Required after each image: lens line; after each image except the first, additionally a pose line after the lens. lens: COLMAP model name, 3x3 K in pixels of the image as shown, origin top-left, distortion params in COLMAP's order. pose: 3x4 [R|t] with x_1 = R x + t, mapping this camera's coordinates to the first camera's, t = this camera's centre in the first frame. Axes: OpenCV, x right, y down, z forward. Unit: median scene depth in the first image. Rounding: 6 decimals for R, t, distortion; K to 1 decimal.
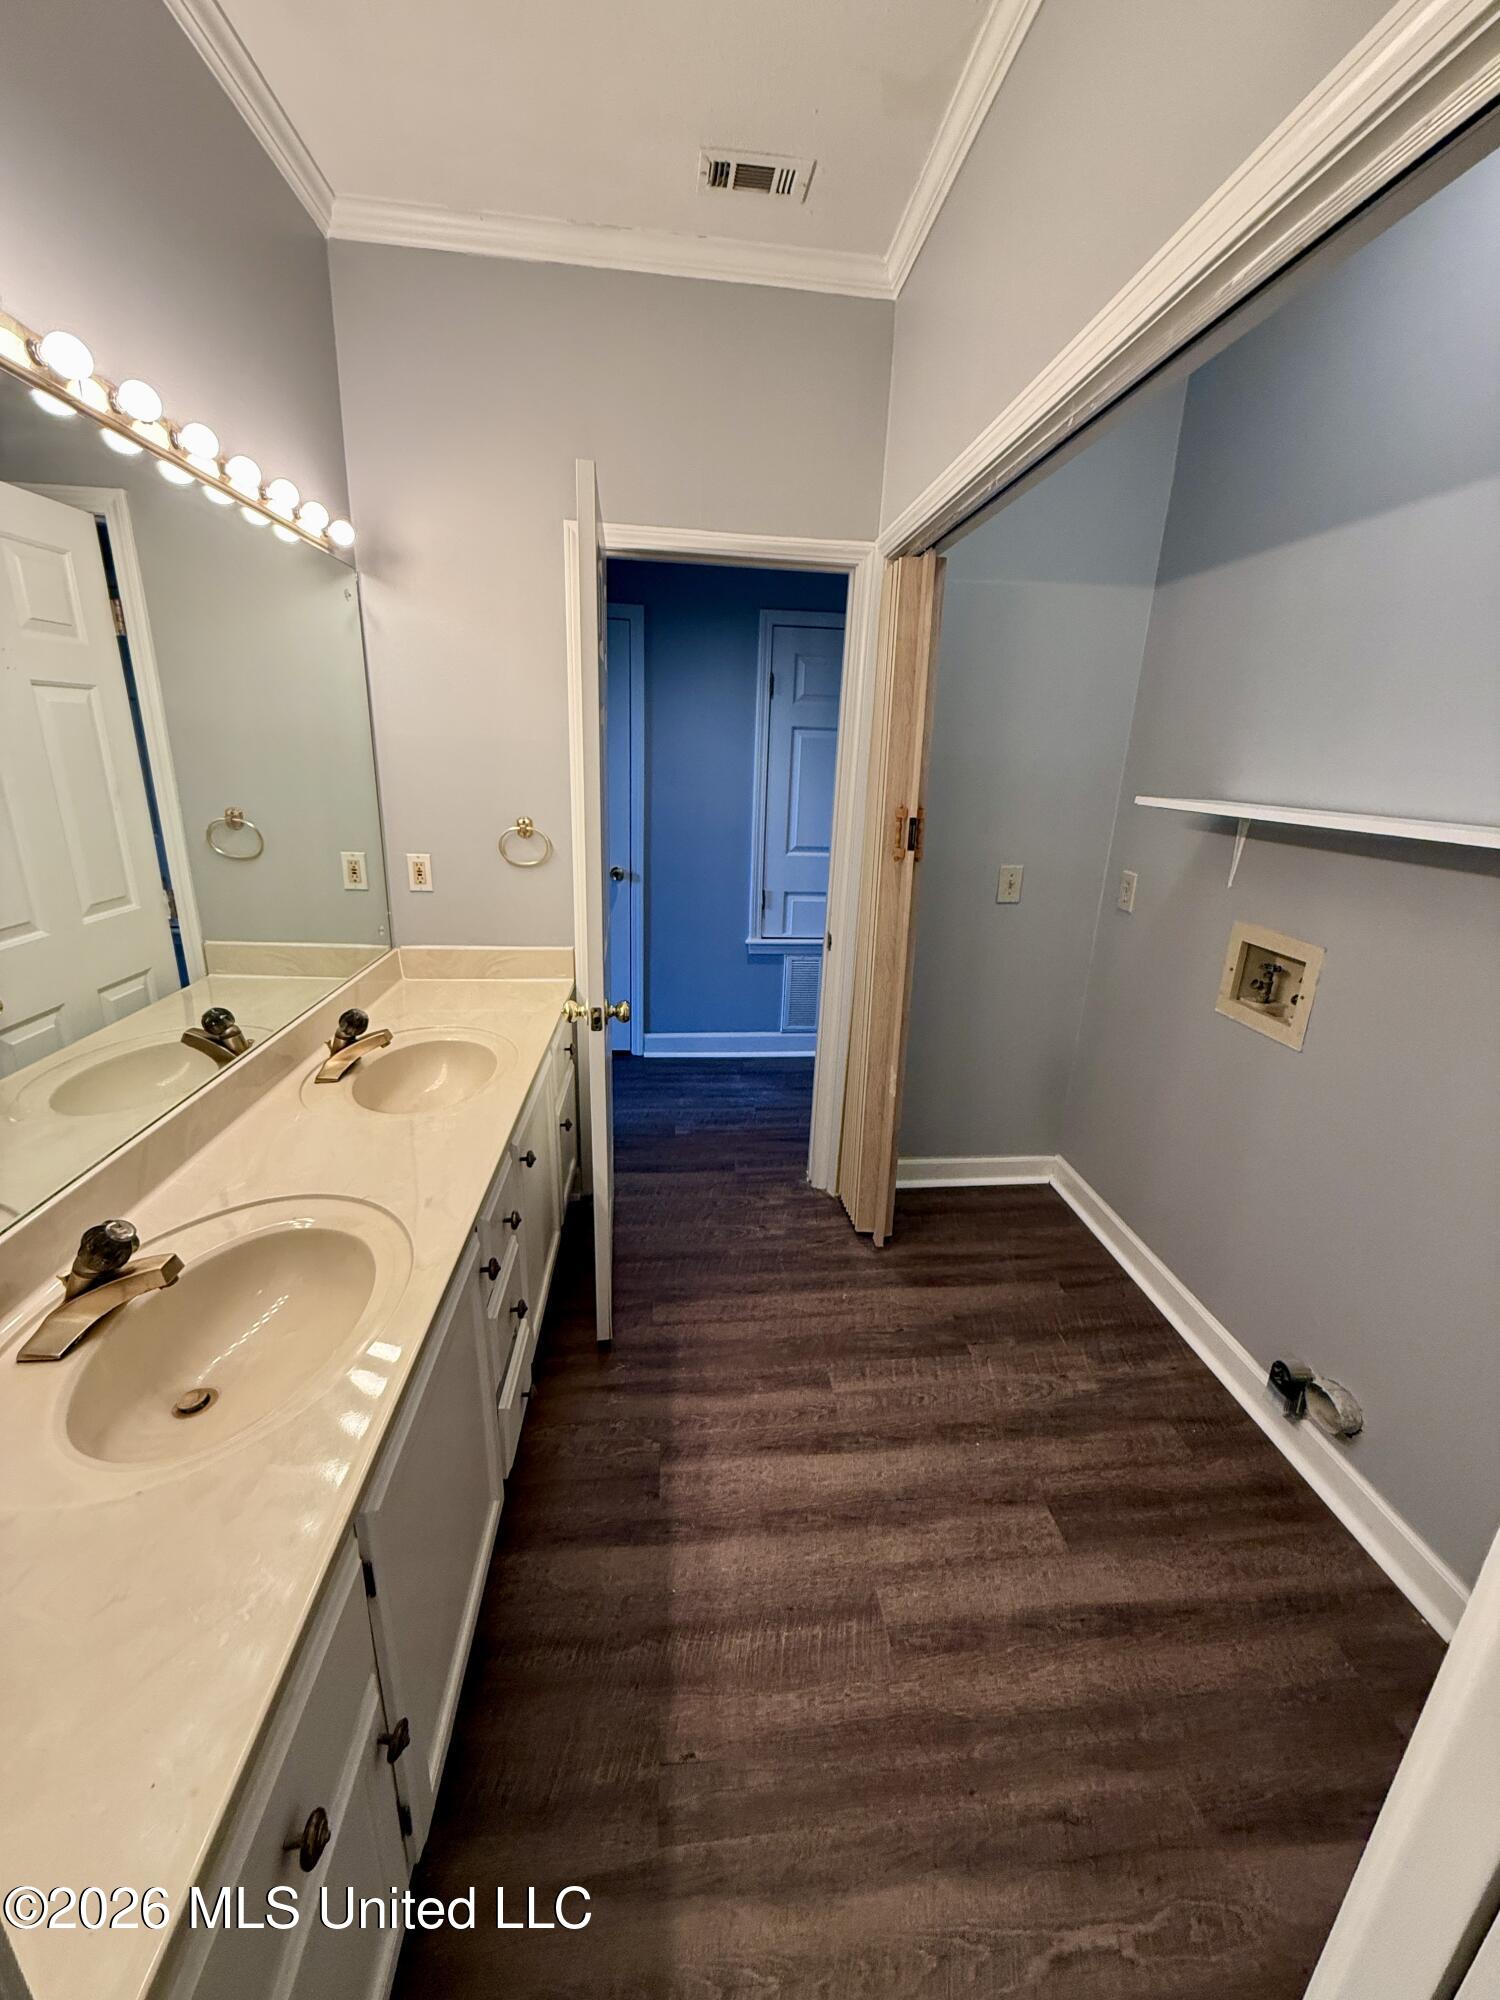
lens RADIAL K [[796.6, 0, 752.8], [0, 796.6, 988.7], [0, 0, 1]] dist [0.000473, -0.000108]
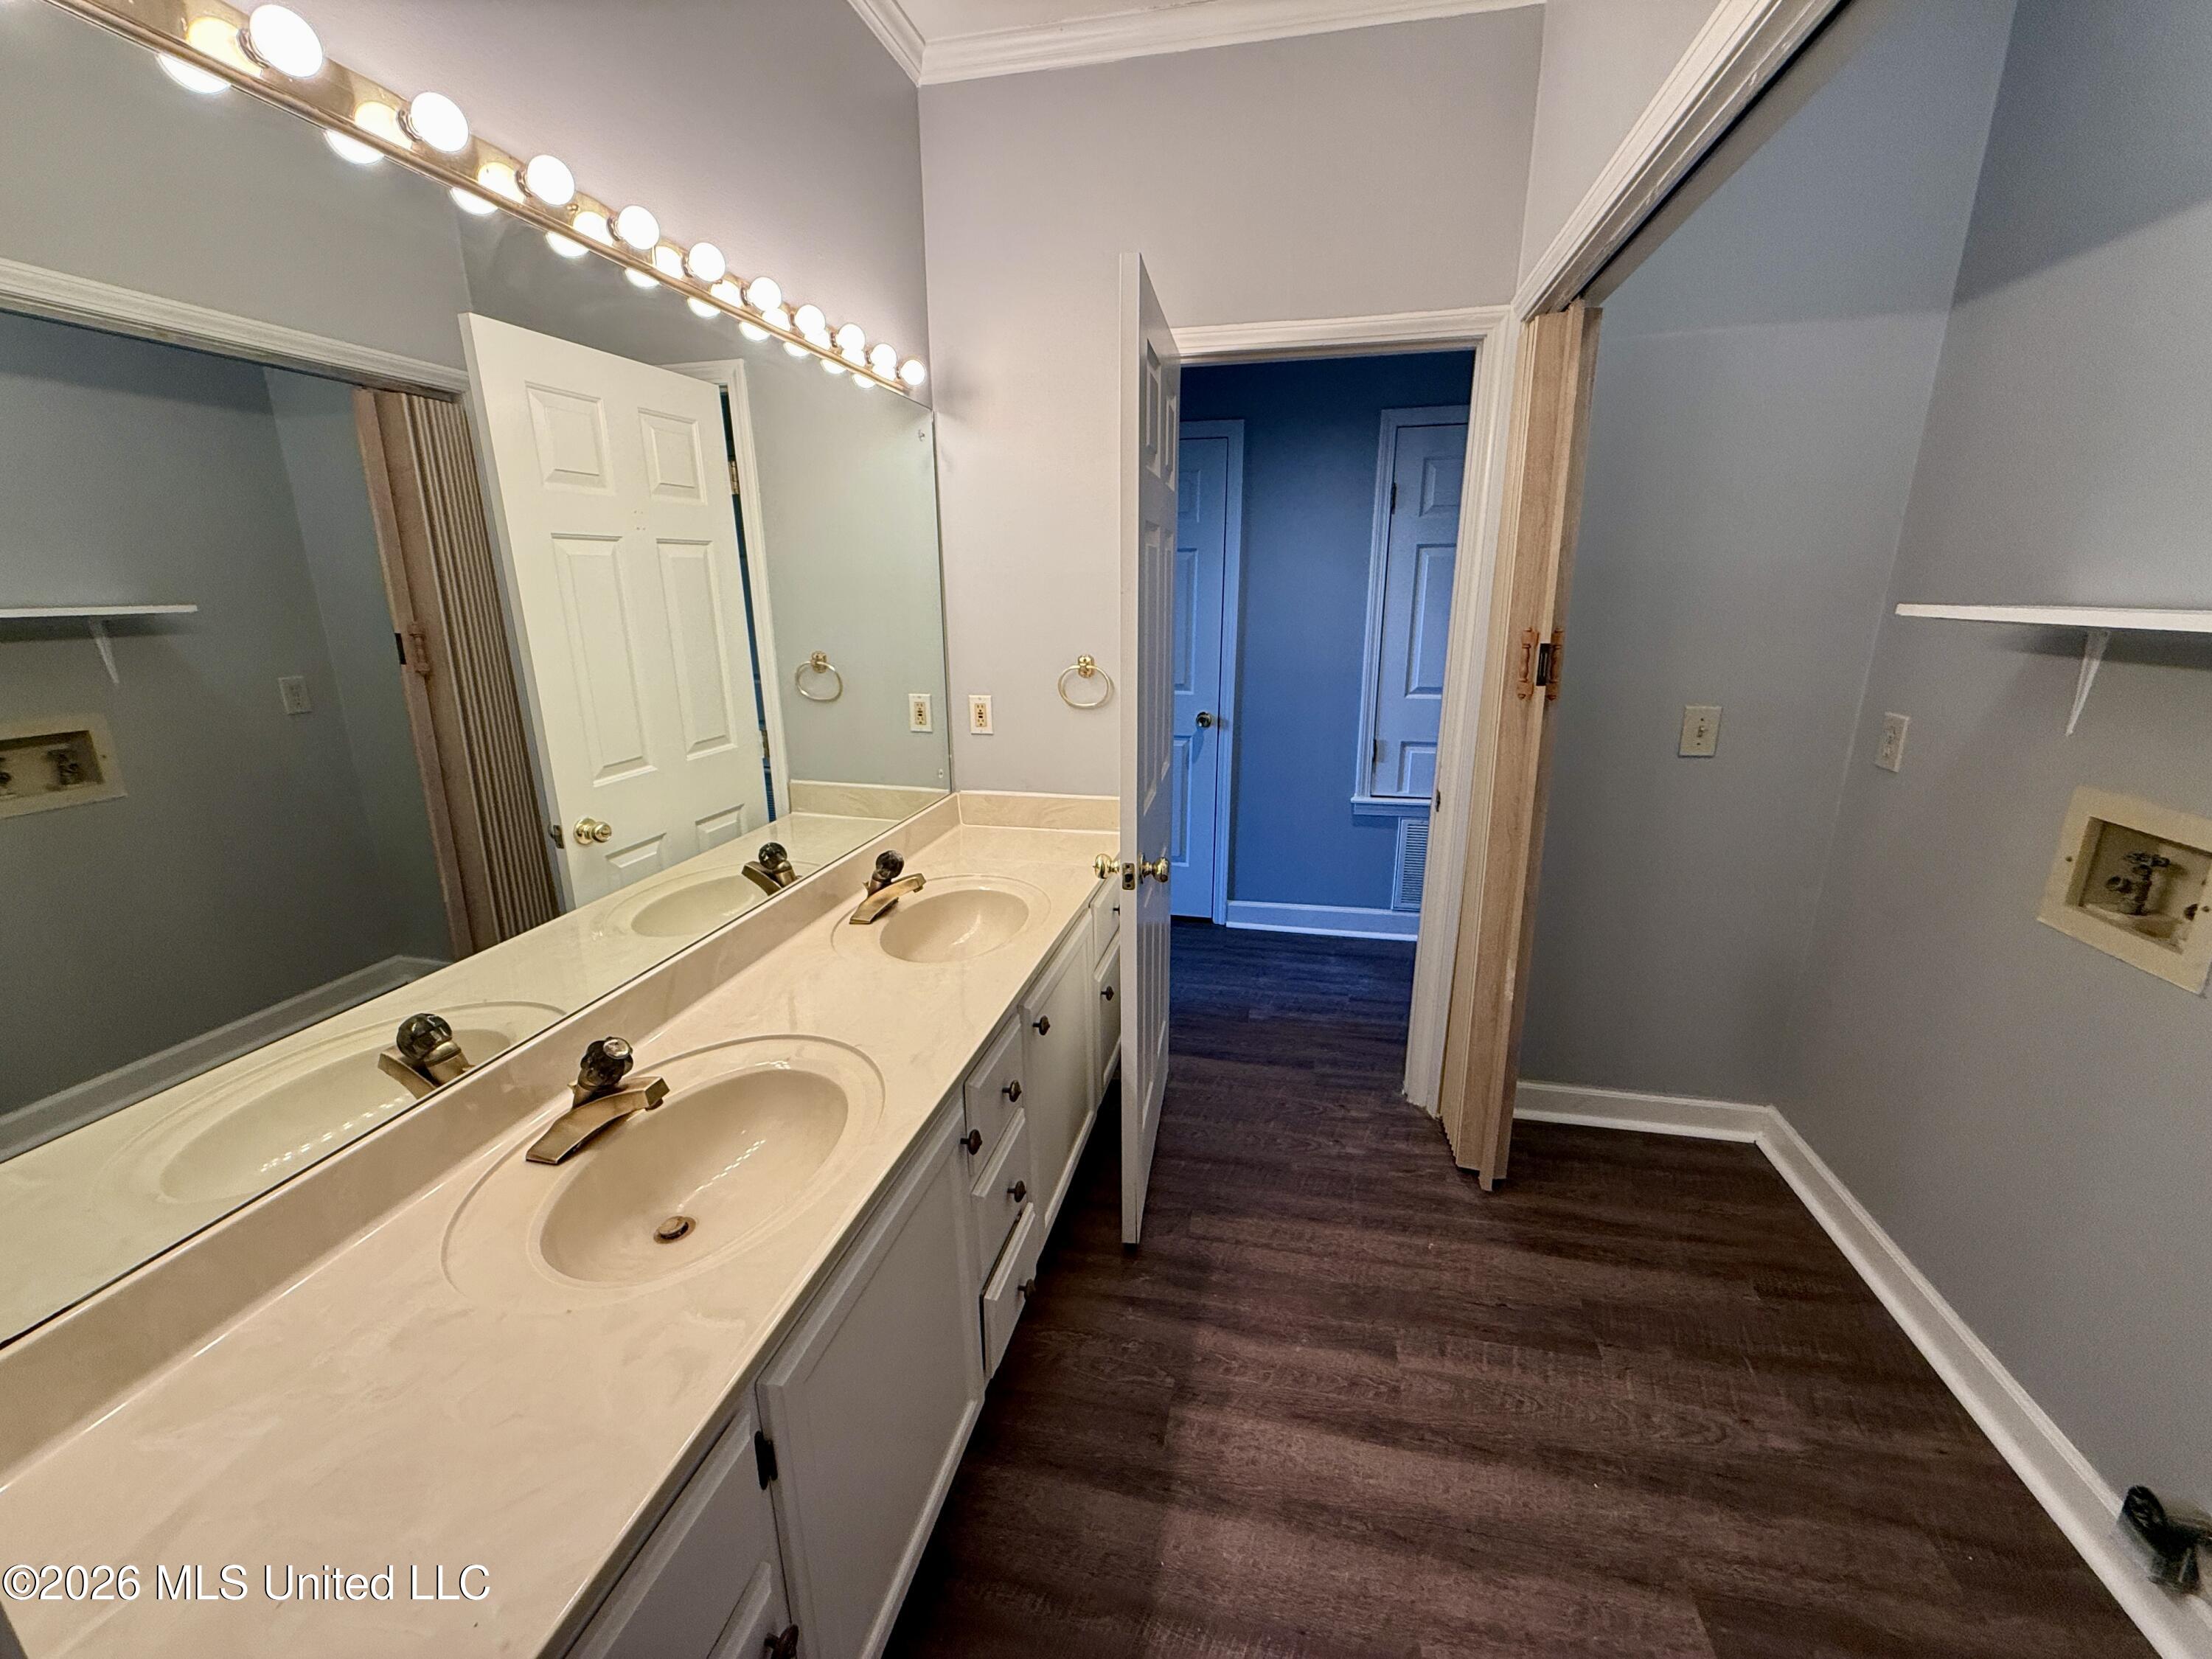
lens RADIAL K [[881.0, 0, 1095.5], [0, 881.0, 822.9], [0, 0, 1]] dist [0.000473, -0.000108]
pose [[0.945879, 0.040655, -0.321963, 0.075491], [-0.051152, 0.998397, -0.024208, 0.004141], [0.320463, 0.039367, 0.946443, 0.053546]]
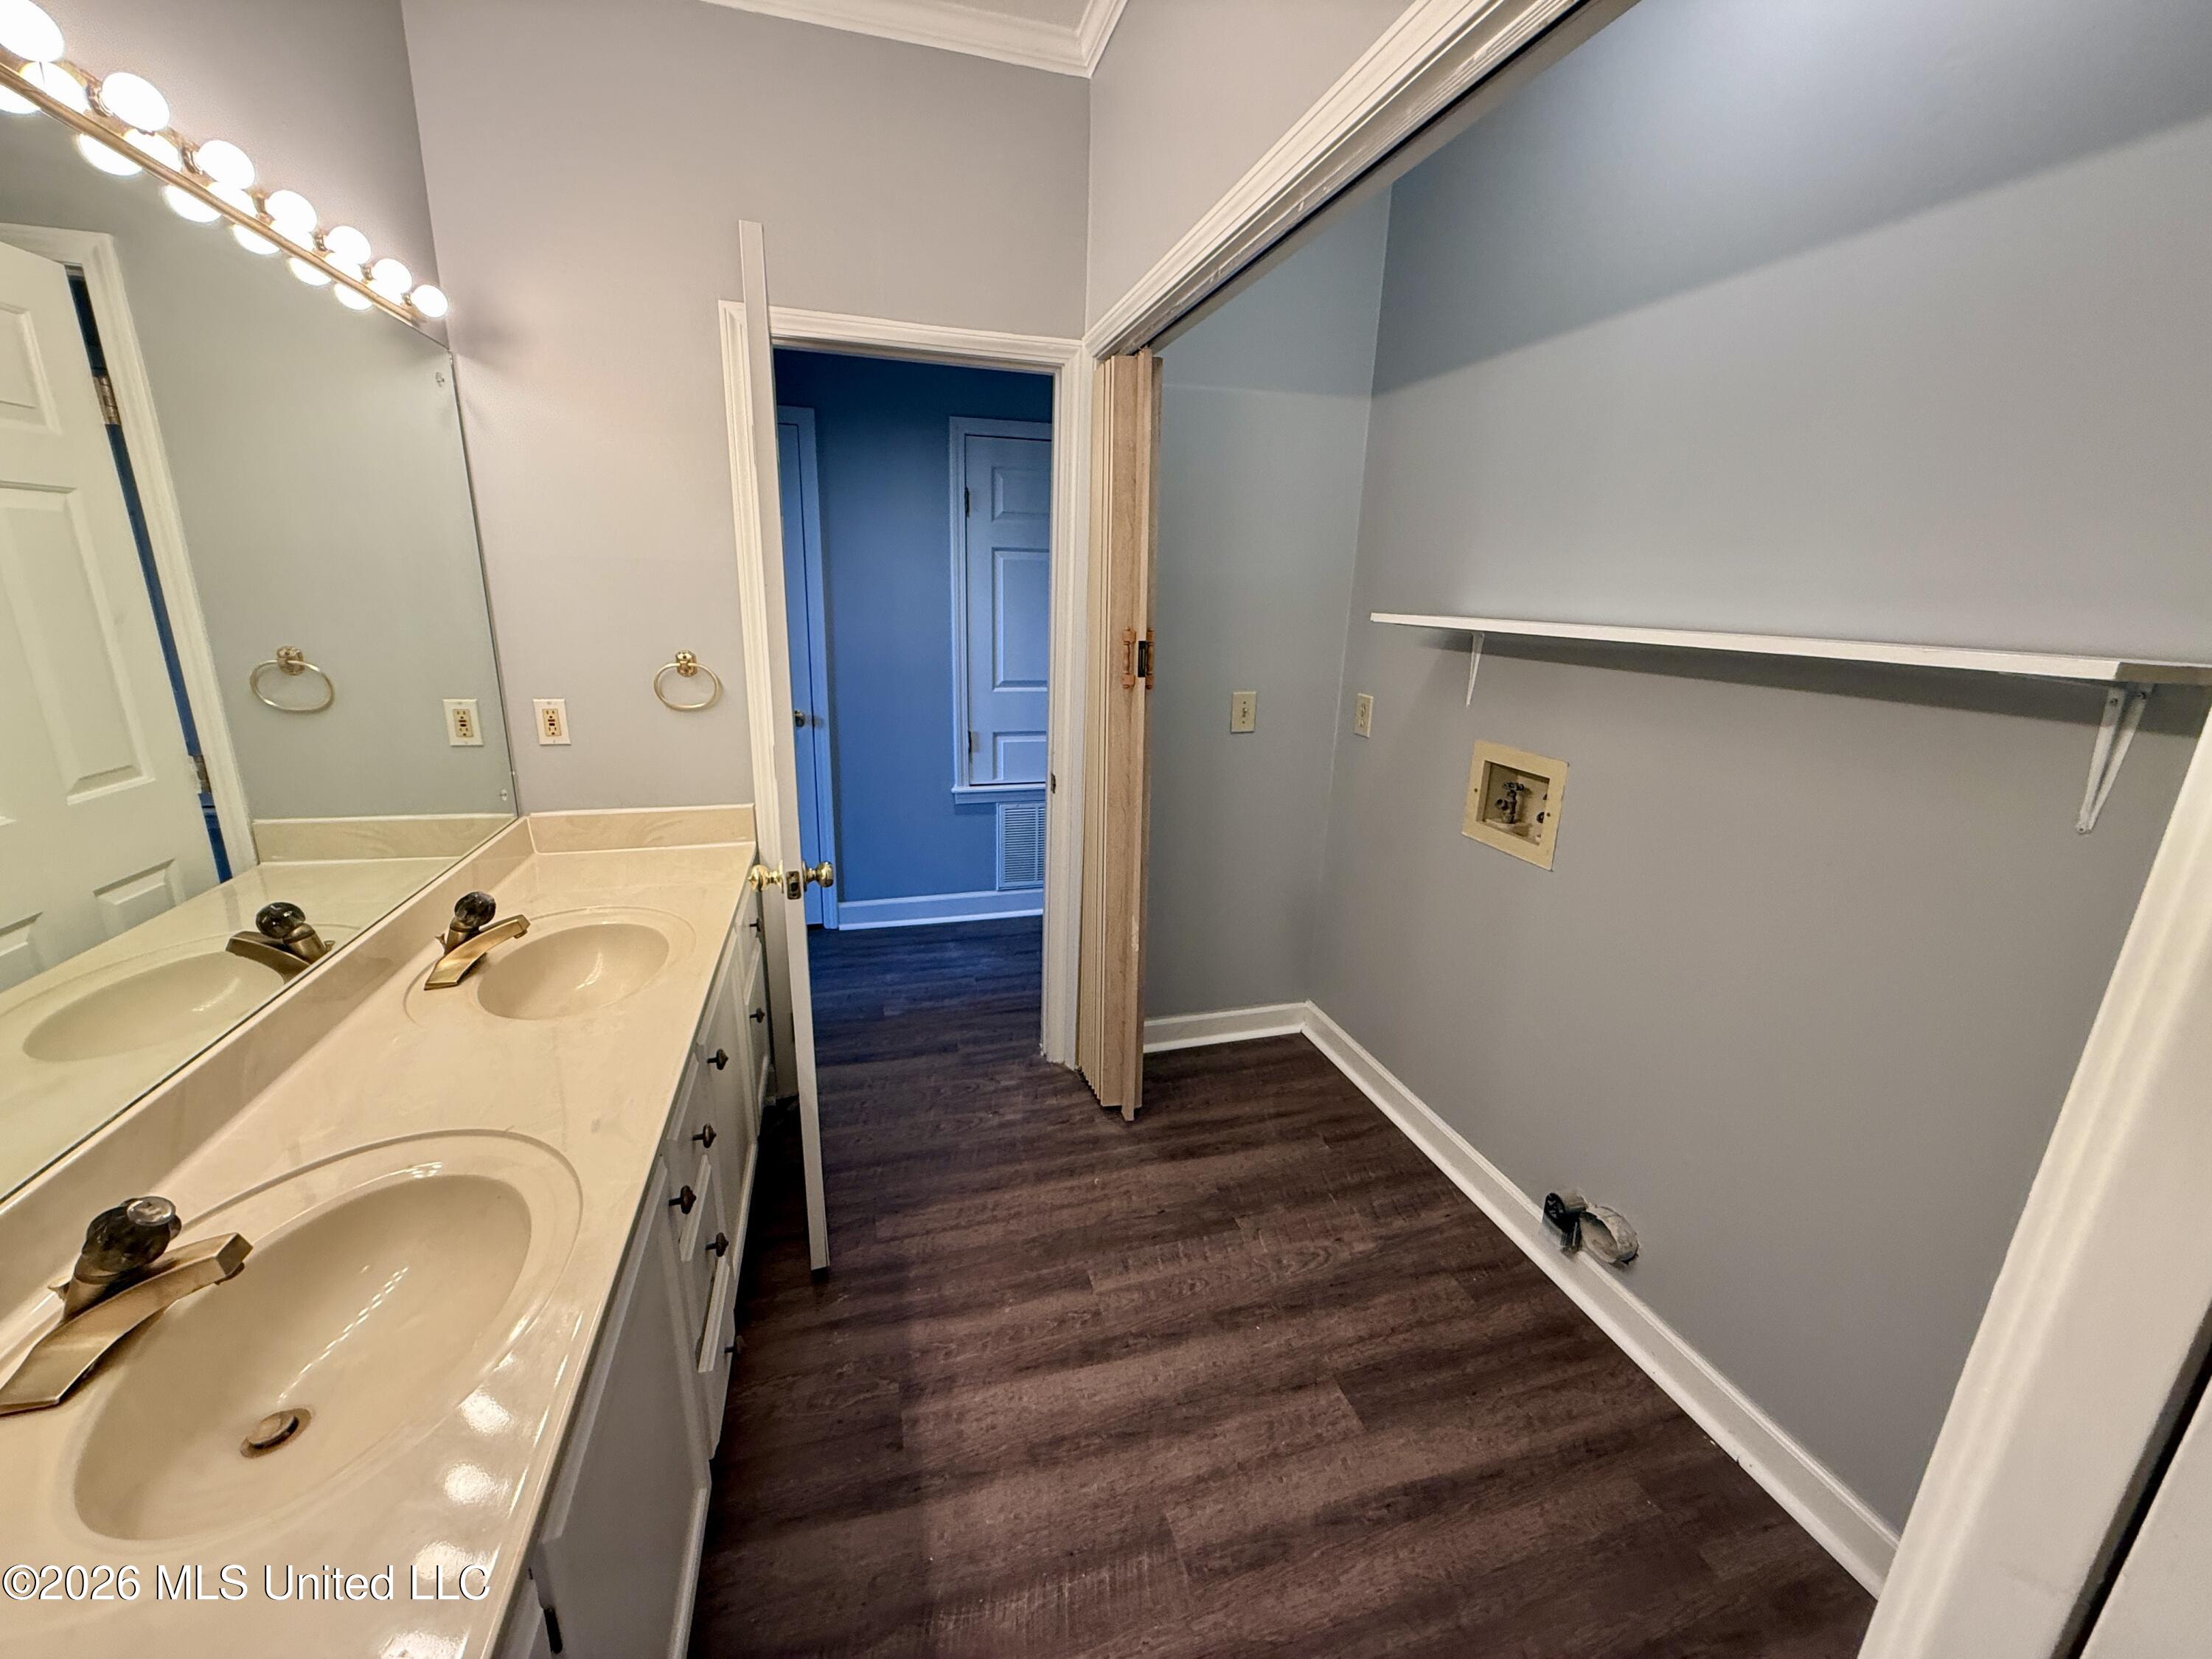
lens RADIAL K [[881.0, 0, 1097.9], [0, 881.0, 822.6], [0, 0, 1]] dist [0.000473, -0.000108]
pose [[0.984658, -0.054220, 0.165860, -0.028731], [0.057967, 0.998159, -0.017829, 0.007102], [-0.164588, 0.027170, 0.985988, 0.027463]]
